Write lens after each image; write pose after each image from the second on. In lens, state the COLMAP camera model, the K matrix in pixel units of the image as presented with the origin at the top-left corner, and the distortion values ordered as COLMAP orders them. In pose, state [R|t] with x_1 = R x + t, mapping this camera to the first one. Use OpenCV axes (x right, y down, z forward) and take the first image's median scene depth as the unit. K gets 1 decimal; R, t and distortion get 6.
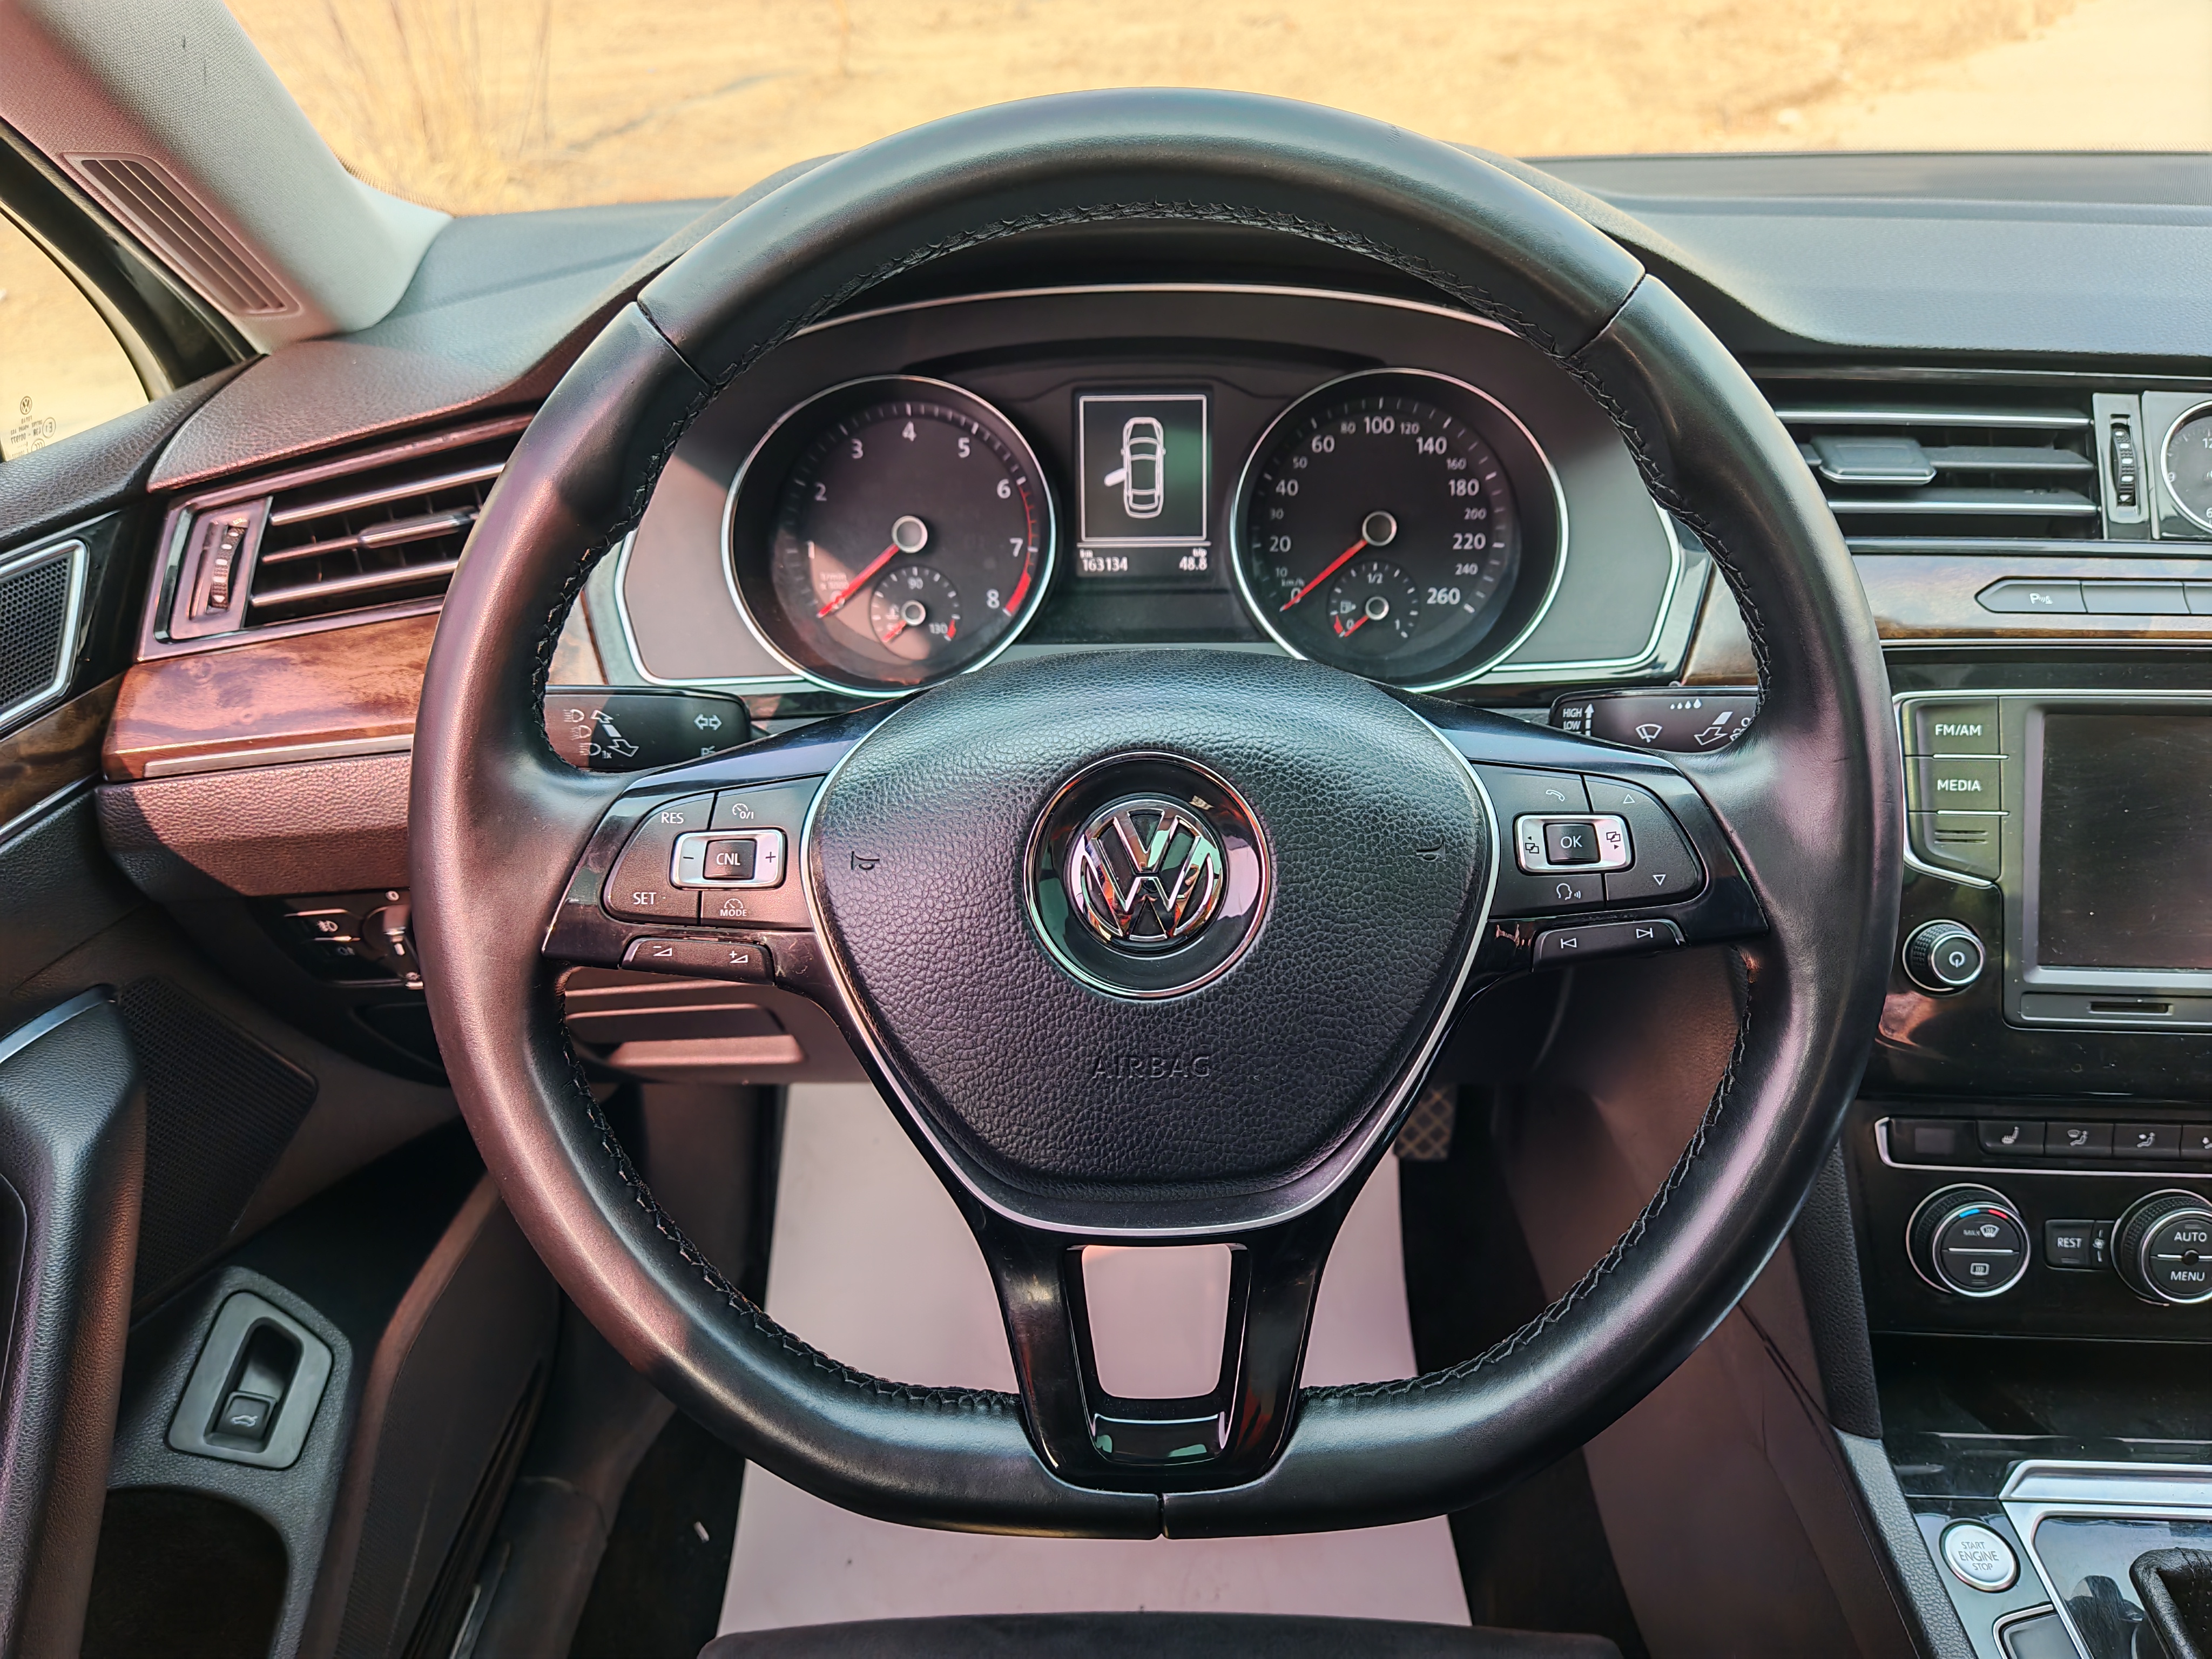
lens RADIAL K [[1544.1, 0, 1074.7], [0, 1544.1, 829.4], [0, 0, 1]] dist [0.075509, -0.111439]
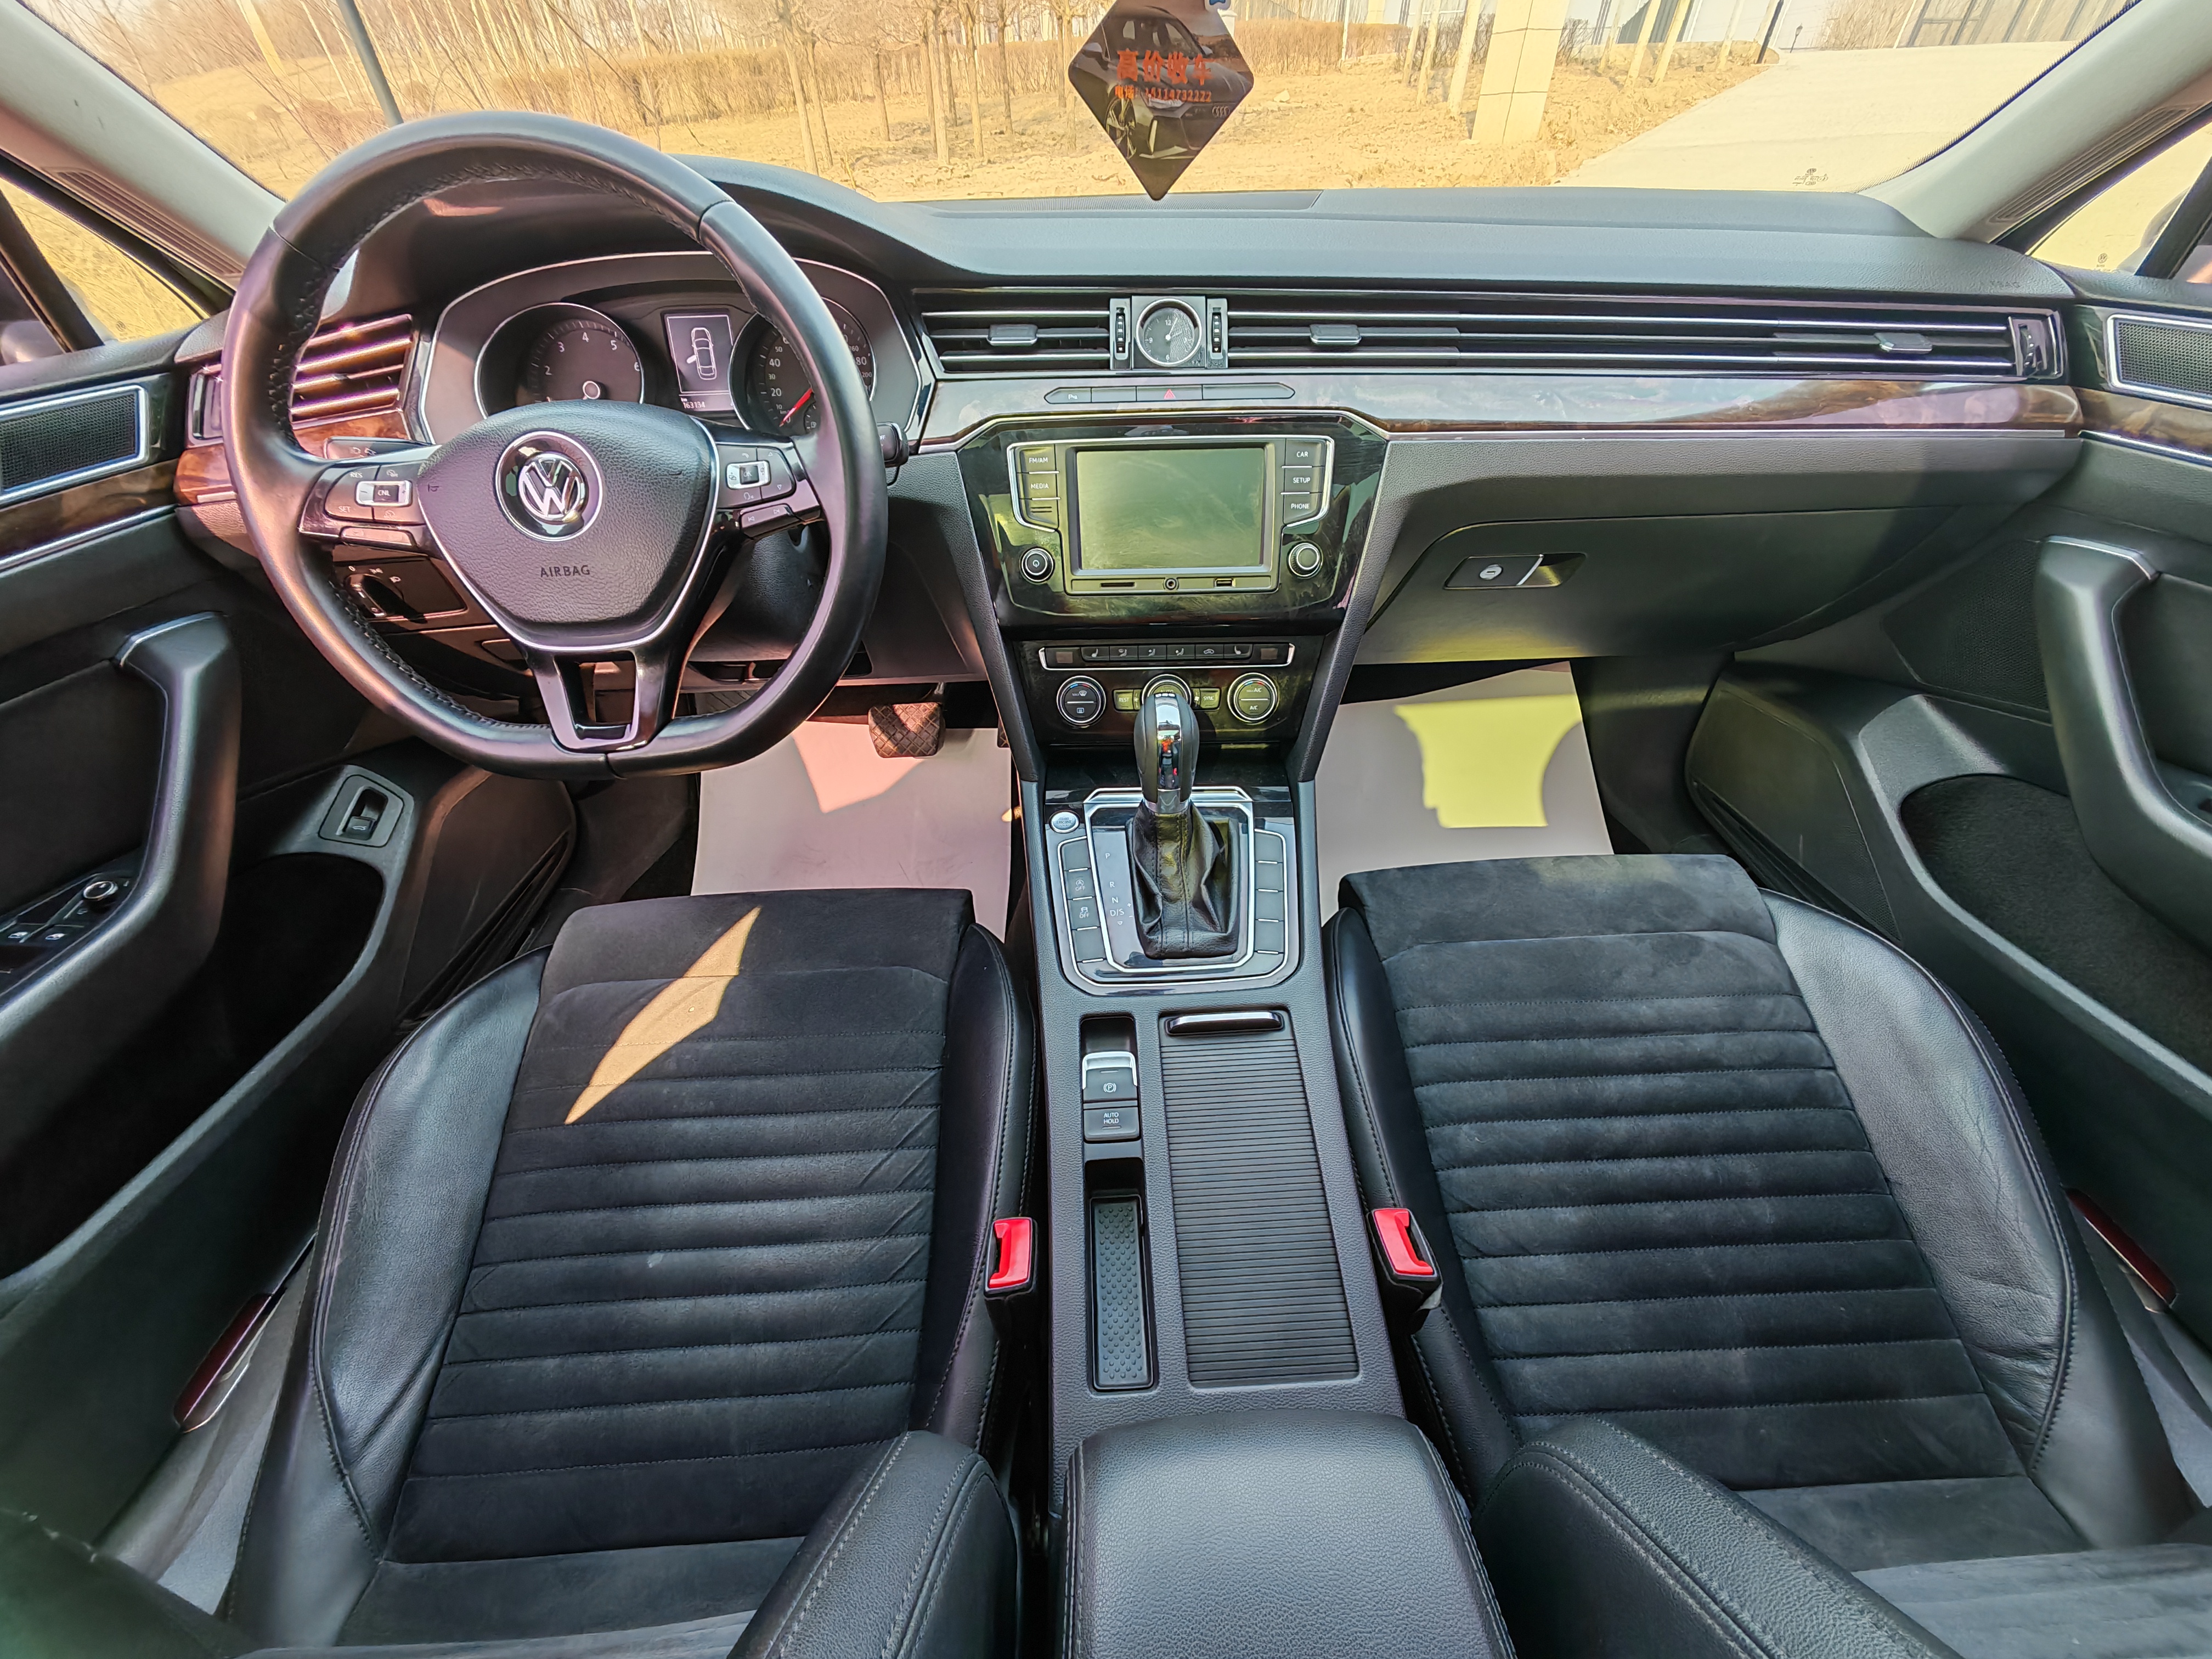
lens RADIAL K [[840.5, 0, 1106.0], [0, 840.5, 829.5], [0, 0, 1]] dist [-0.000591, 0.000055]
pose [[0.997969, -0.044793, 0.045296, 0.564003], [0.036047, 0.983331, 0.178217, 0.239021], [-0.052523, -0.176223, 0.982948, -0.280137]]
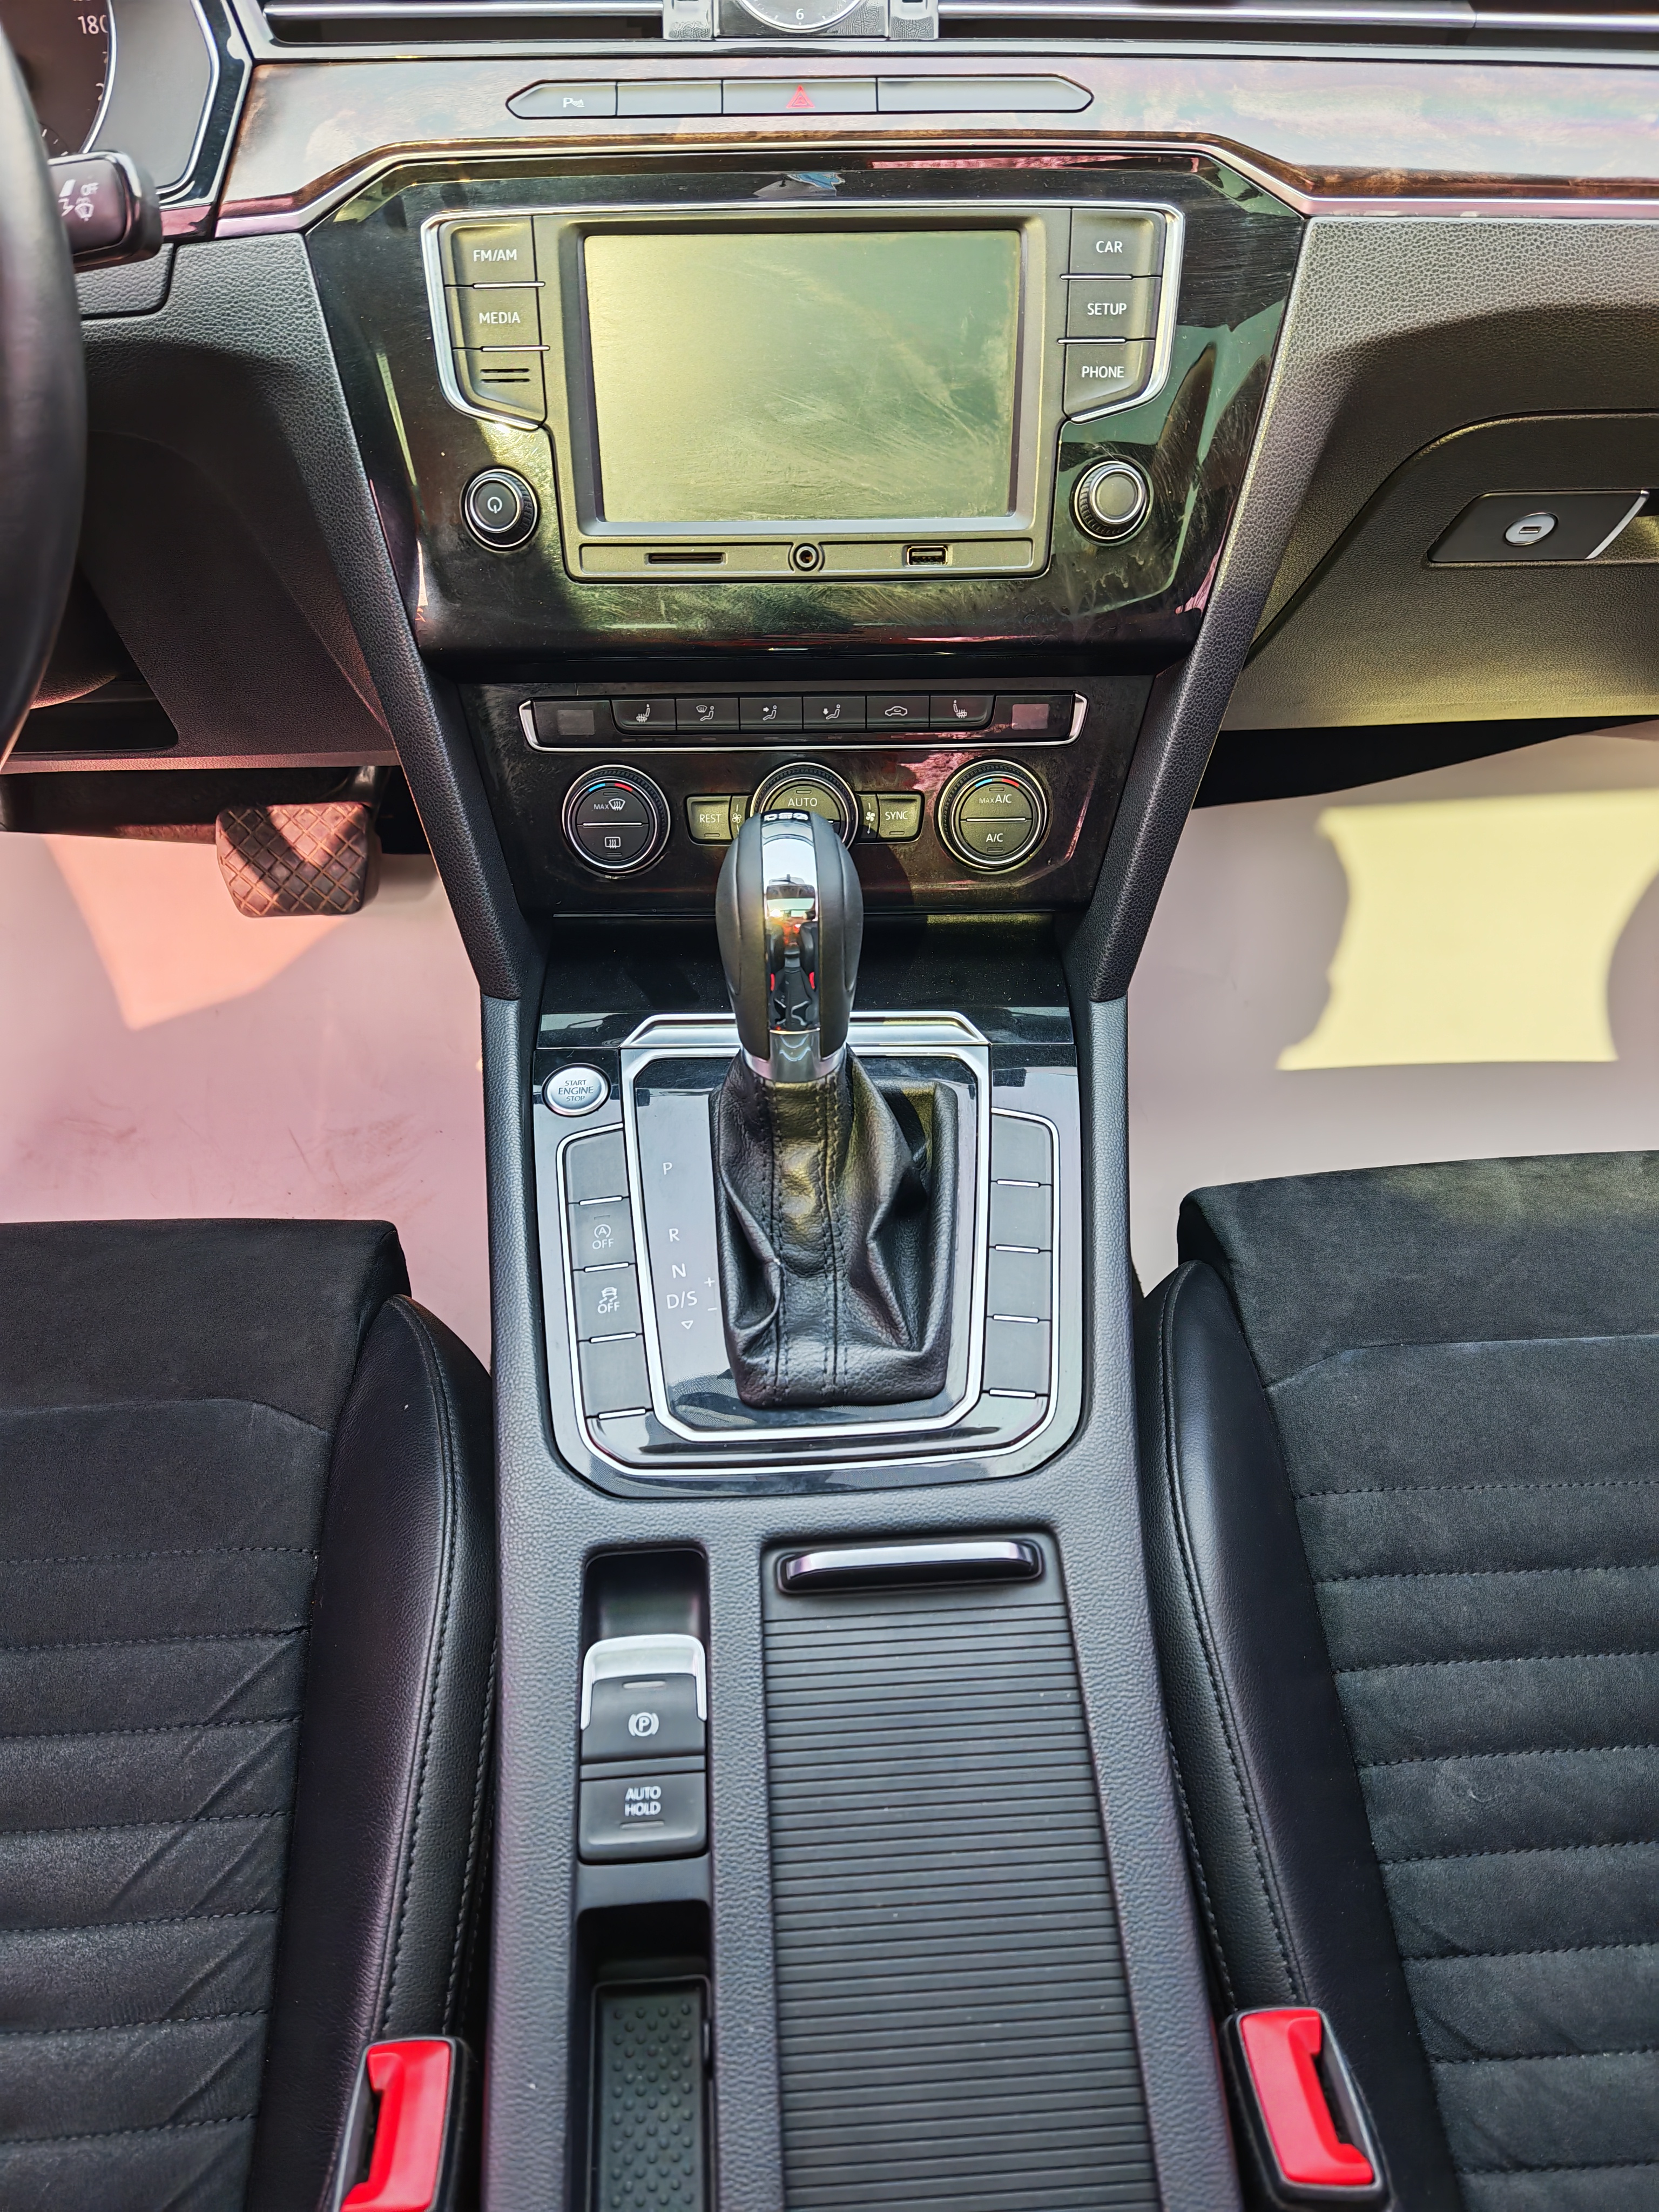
lens RADIAL K [[1544.7, 0, 788.9], [0, 1544.7, 1103.9], [0, 0, 1]] dist [0.095217, -0.110825]
pose [[0.997224, -0.046585, 0.058086, 0.642641], [0.031870, 0.972085, 0.232454, 0.217659], [-0.067293, -0.229957, 0.970871, -0.075545]]
